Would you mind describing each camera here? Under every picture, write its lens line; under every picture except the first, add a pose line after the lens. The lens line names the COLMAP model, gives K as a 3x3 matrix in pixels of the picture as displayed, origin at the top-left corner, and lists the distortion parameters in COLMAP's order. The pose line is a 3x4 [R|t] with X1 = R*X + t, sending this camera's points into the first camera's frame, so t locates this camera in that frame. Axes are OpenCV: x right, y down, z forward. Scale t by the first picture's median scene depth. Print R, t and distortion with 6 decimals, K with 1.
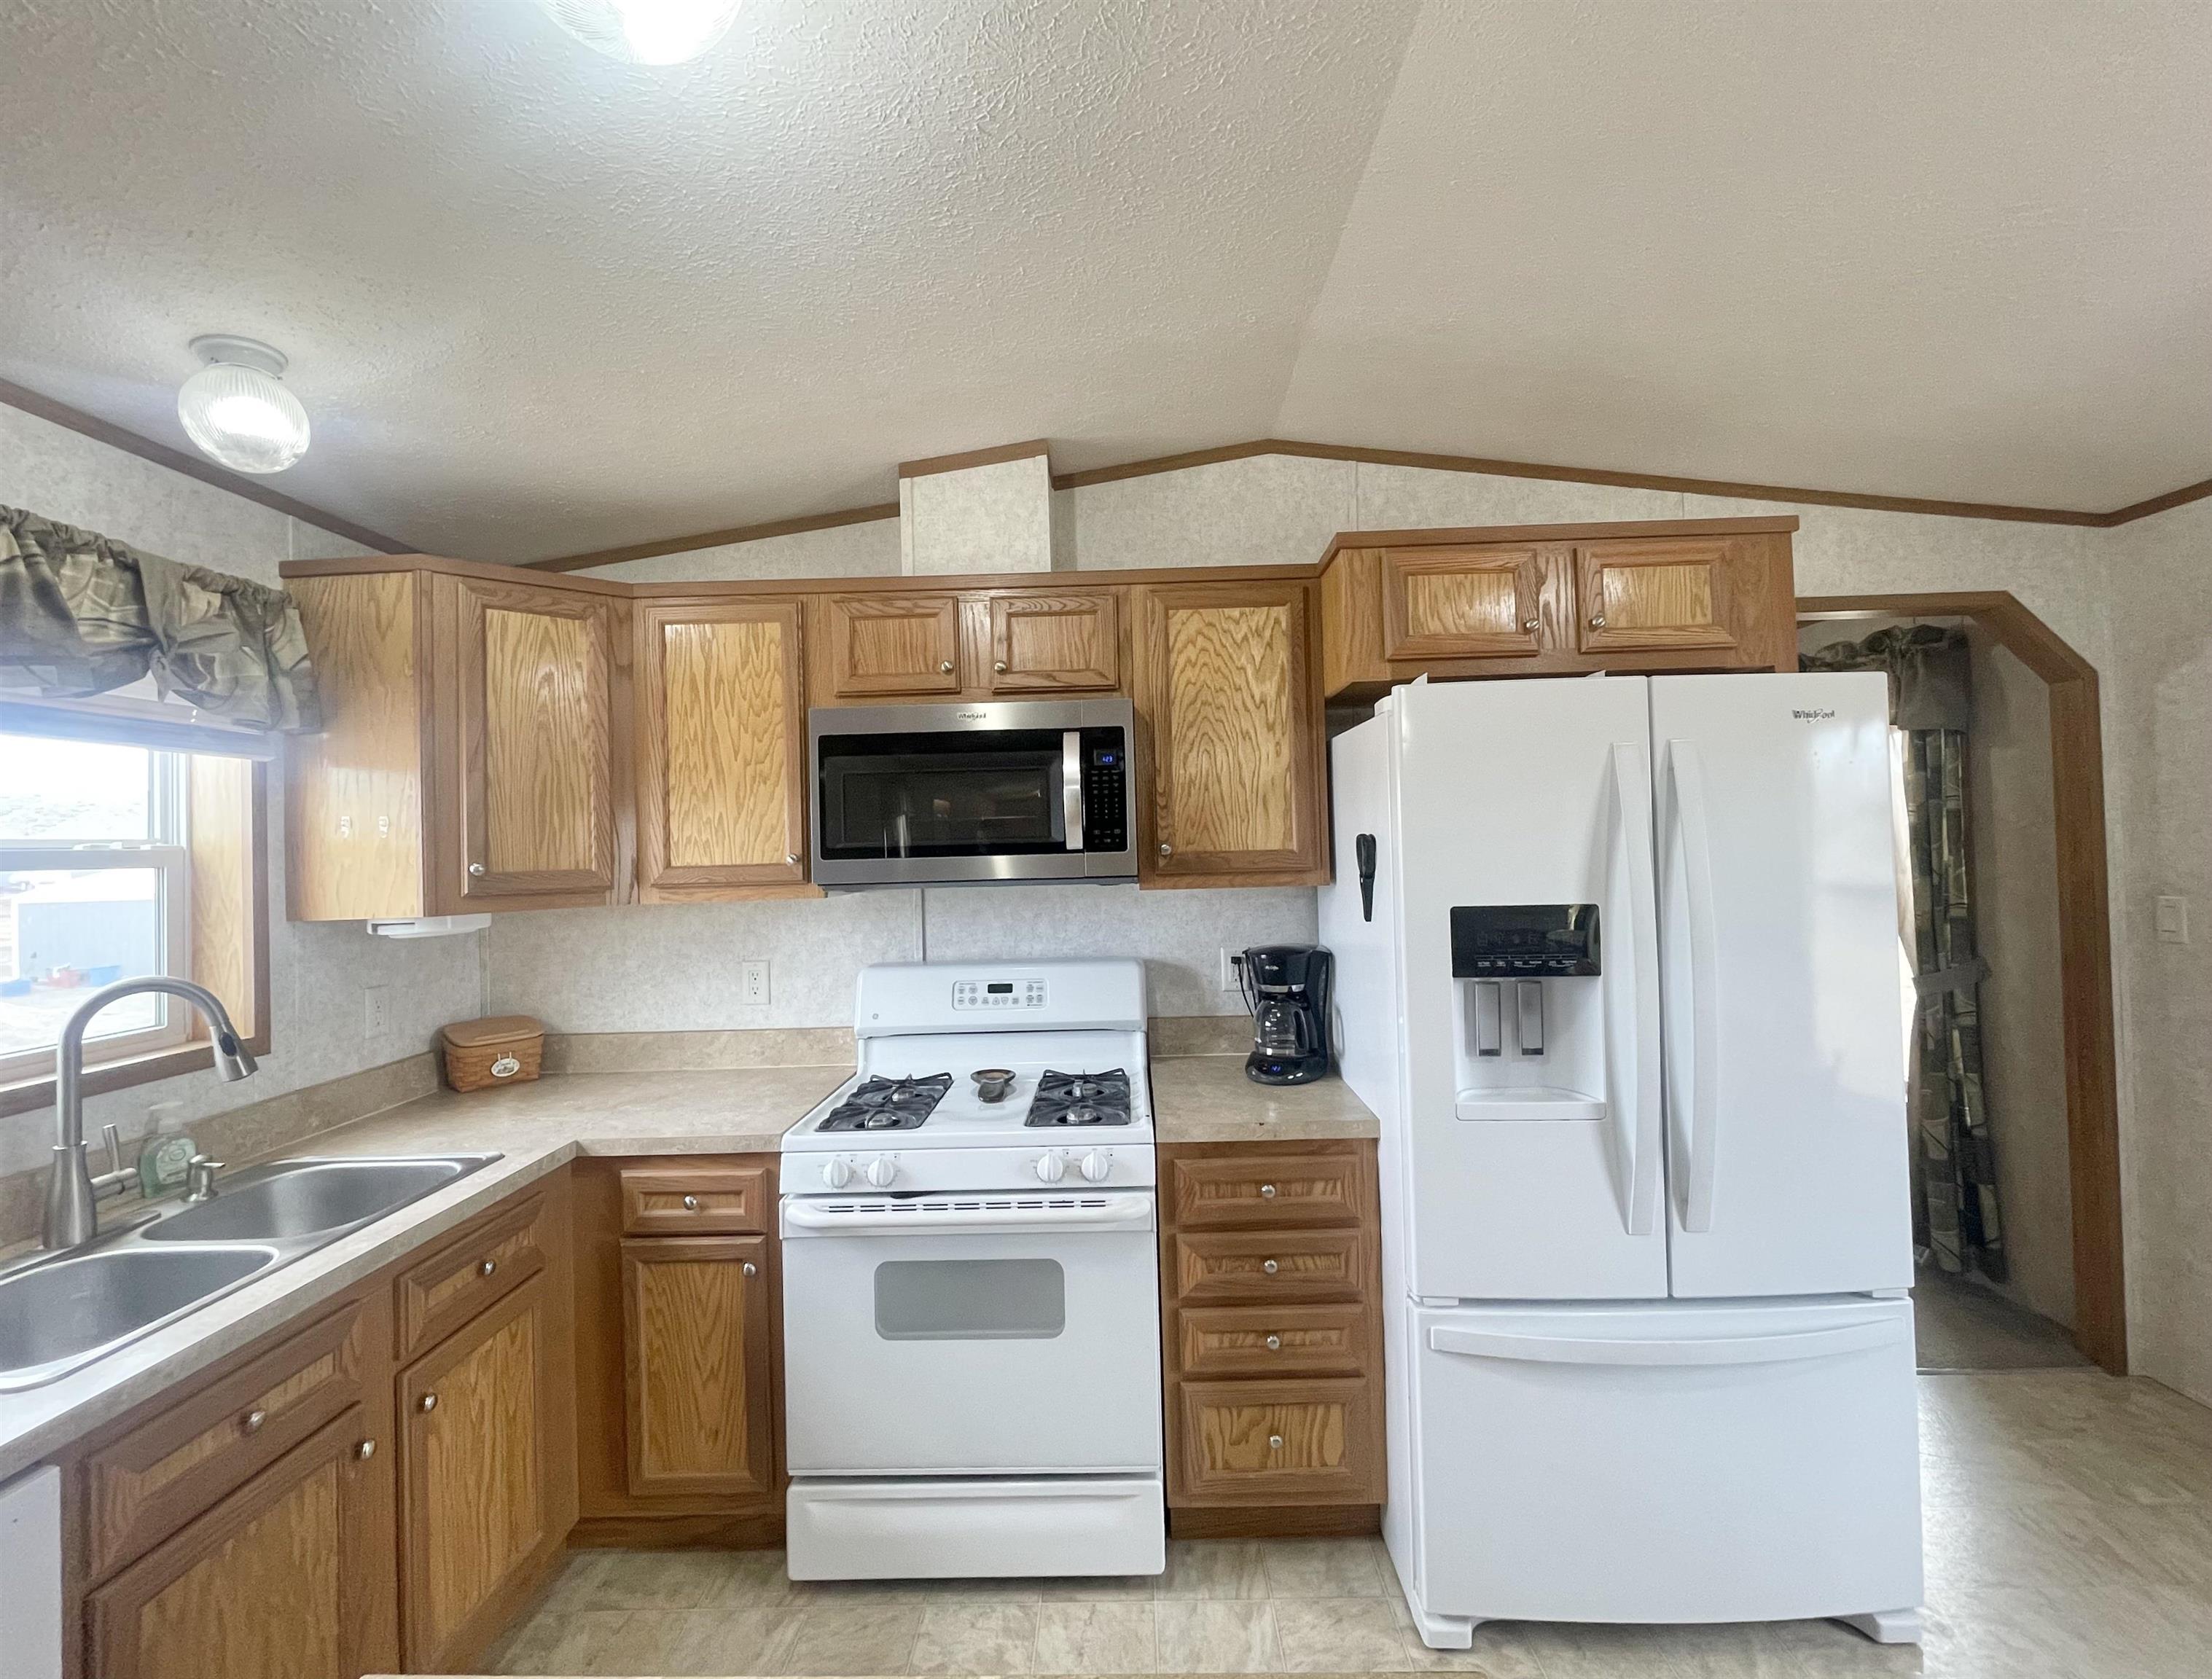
lens RADIAL K [[946.5, 0, 1103.8], [0, 946.5, 829.8], [0, 0, 1]] dist [-0.006661, 0.001019]
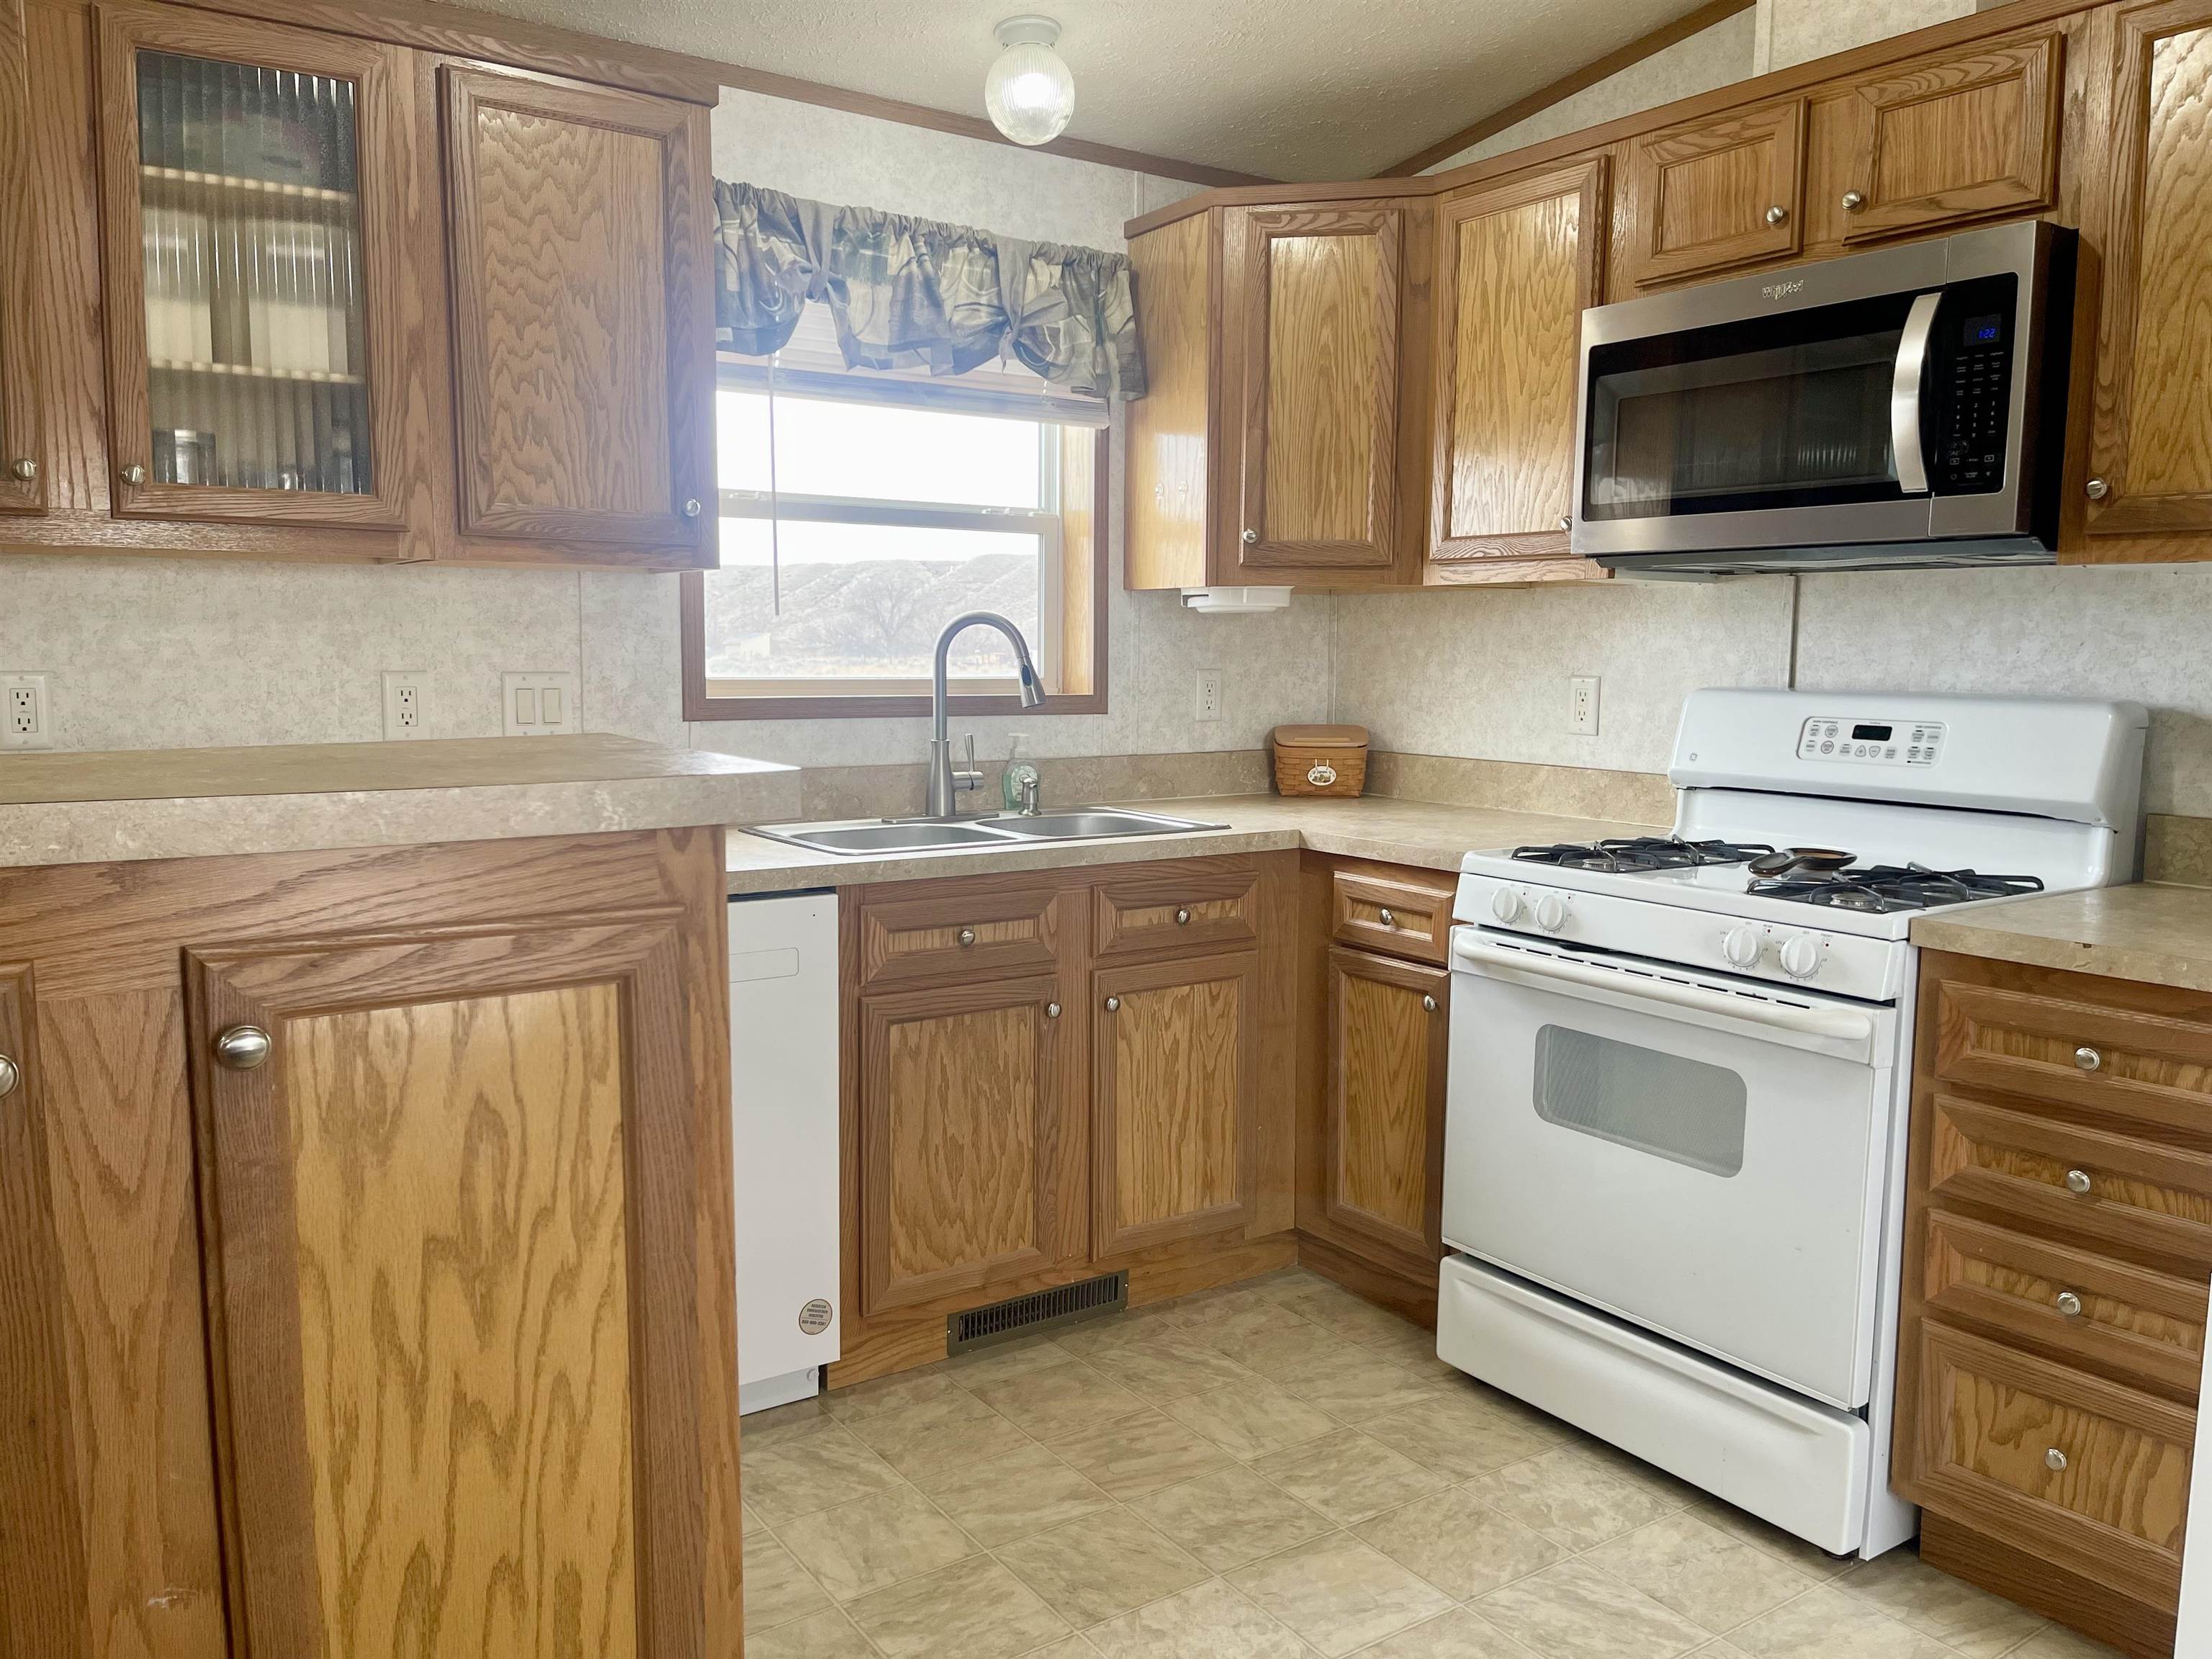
lens RADIAL K [[1661.5, 0, 1109.9], [0, 1661.5, 838.5], [0, 0, 1]] dist [0.057519, -0.053315]
pose [[0.585494, 0.130134, -0.800164, 0.631393], [-0.012402, 0.988354, 0.151665, 0.093399], [0.810582, -0.078876, 0.580289, -0.092039]]
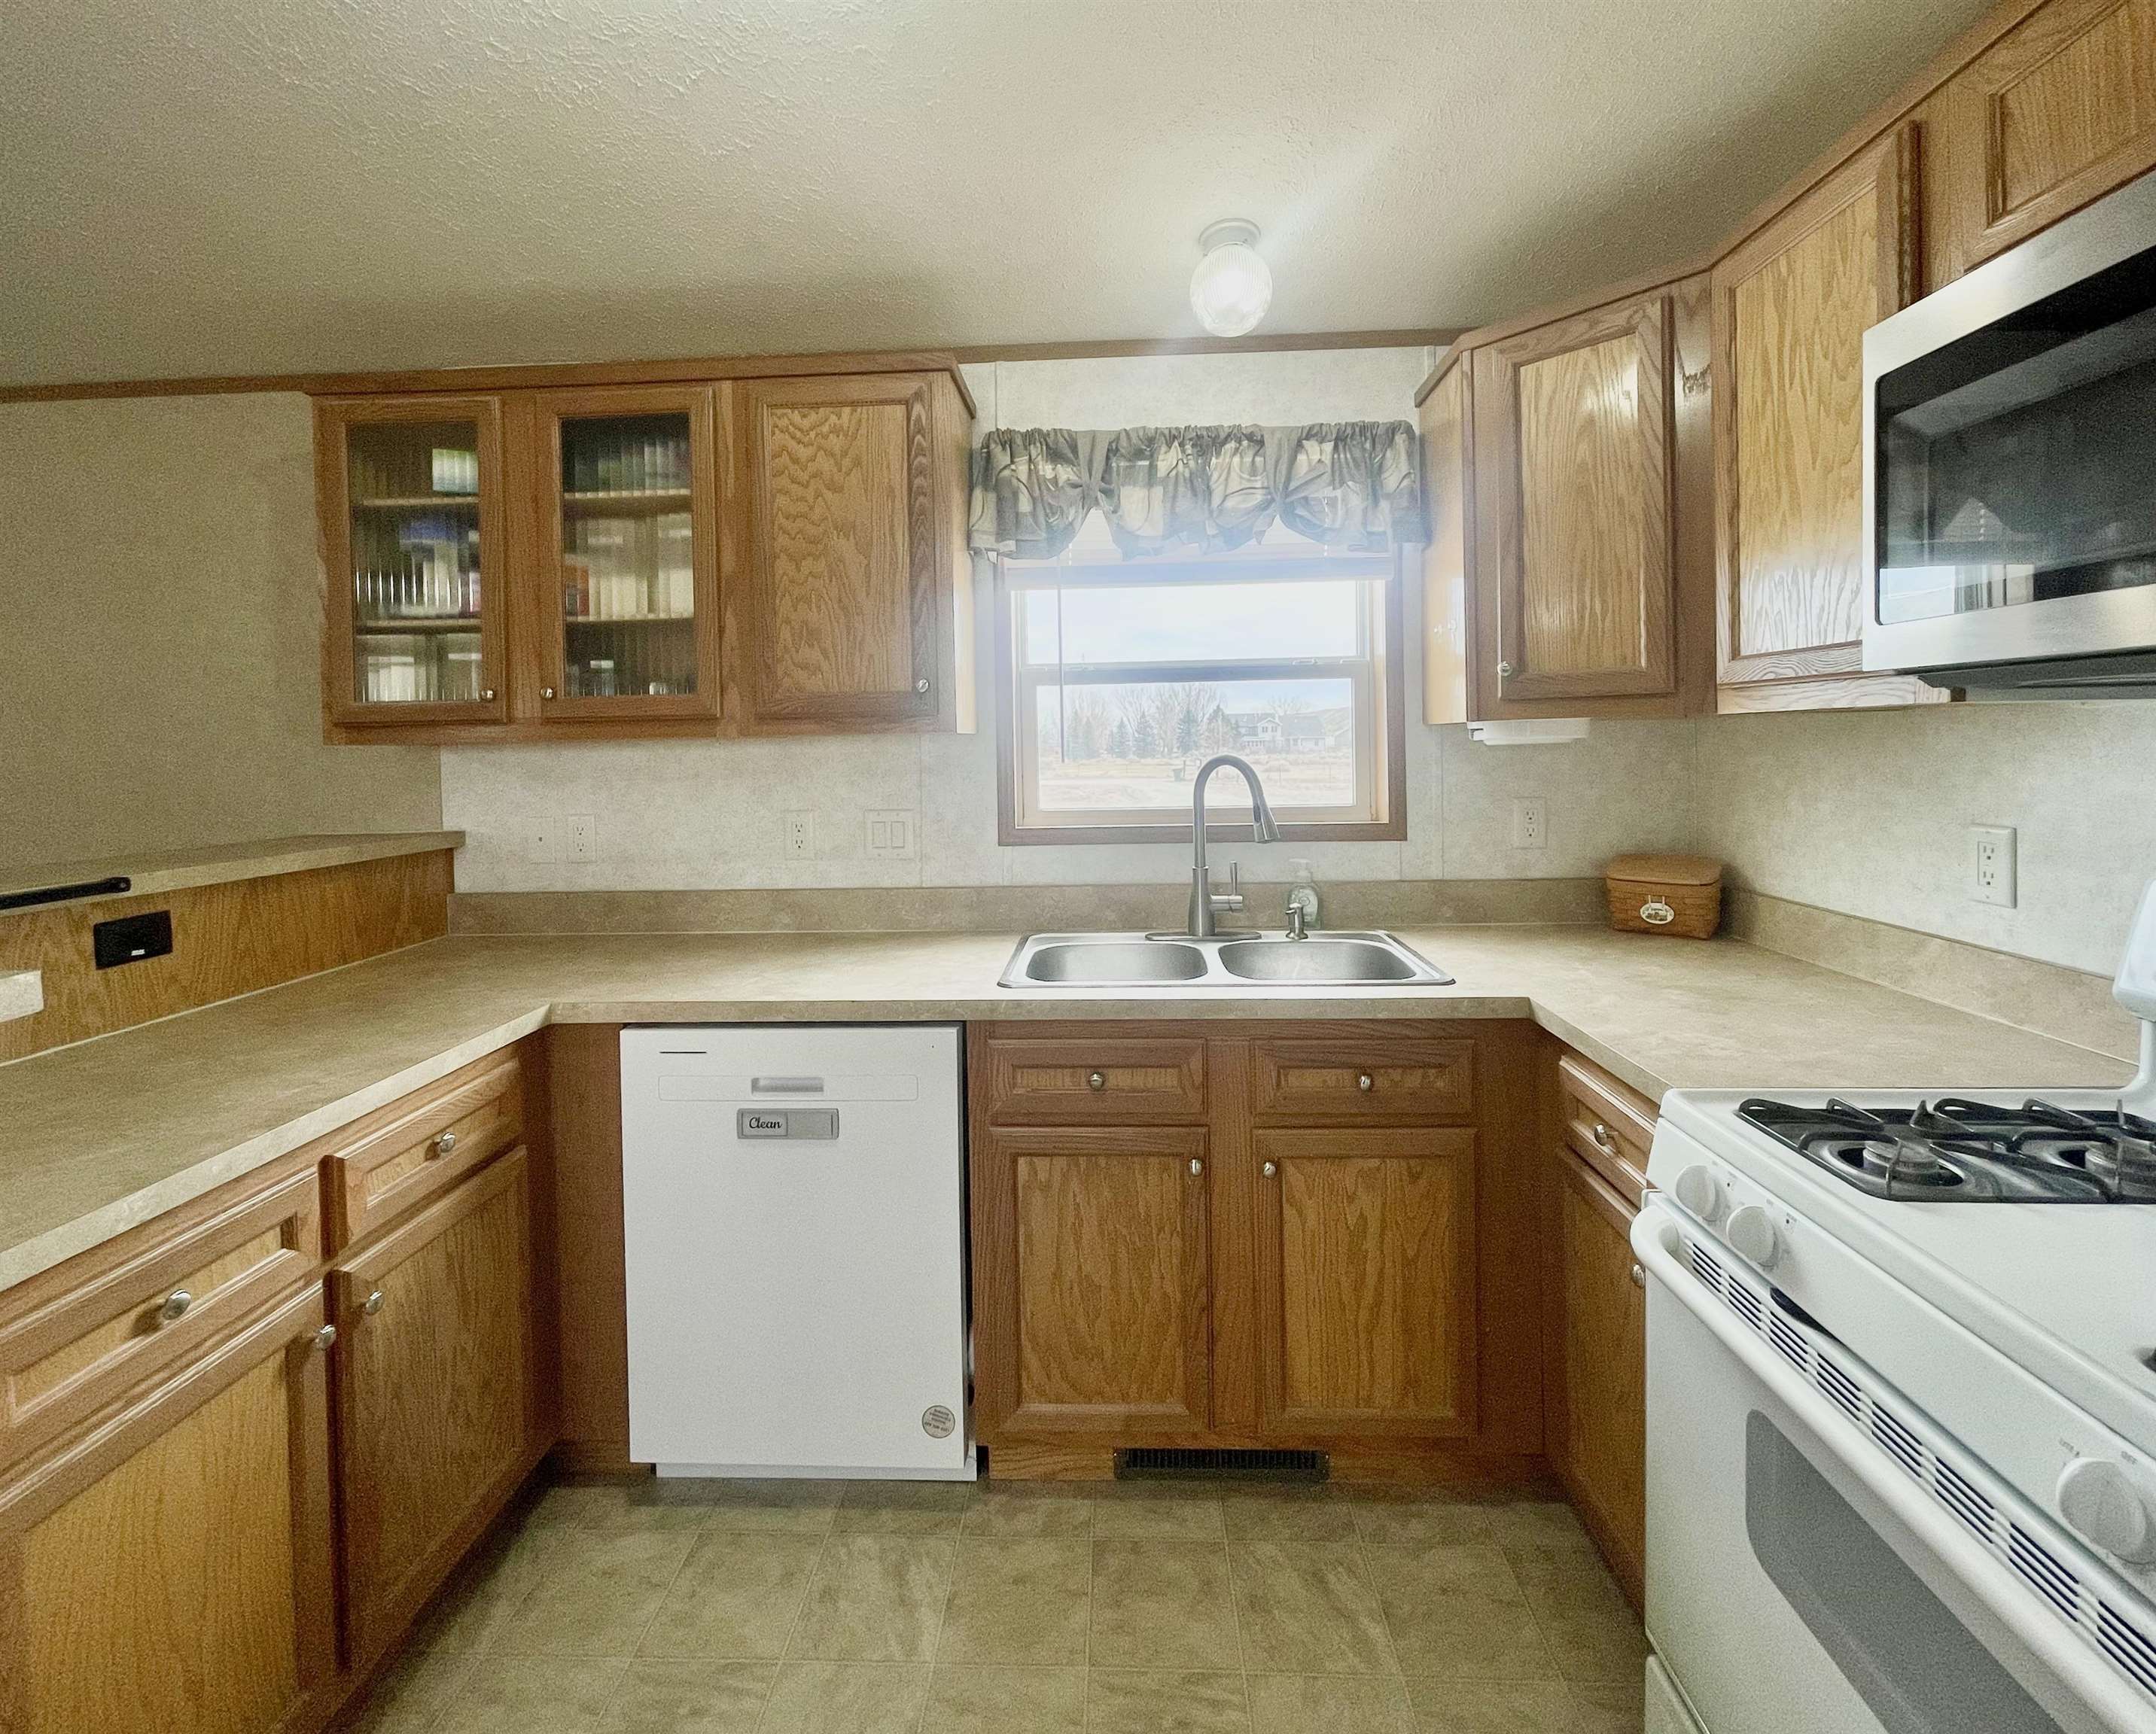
lens RADIAL K [[943.0, 0, 1085.2], [0, 943.0, 755.7], [0, 0, 1]] dist [-0.009048, -0.000038]
pose [[-0.019066, 0.046417, -0.998740, 0.243204], [0.037202, 0.998263, 0.045685, 0.070829], [0.999126, -0.036284, -0.020759, 0.644716]]
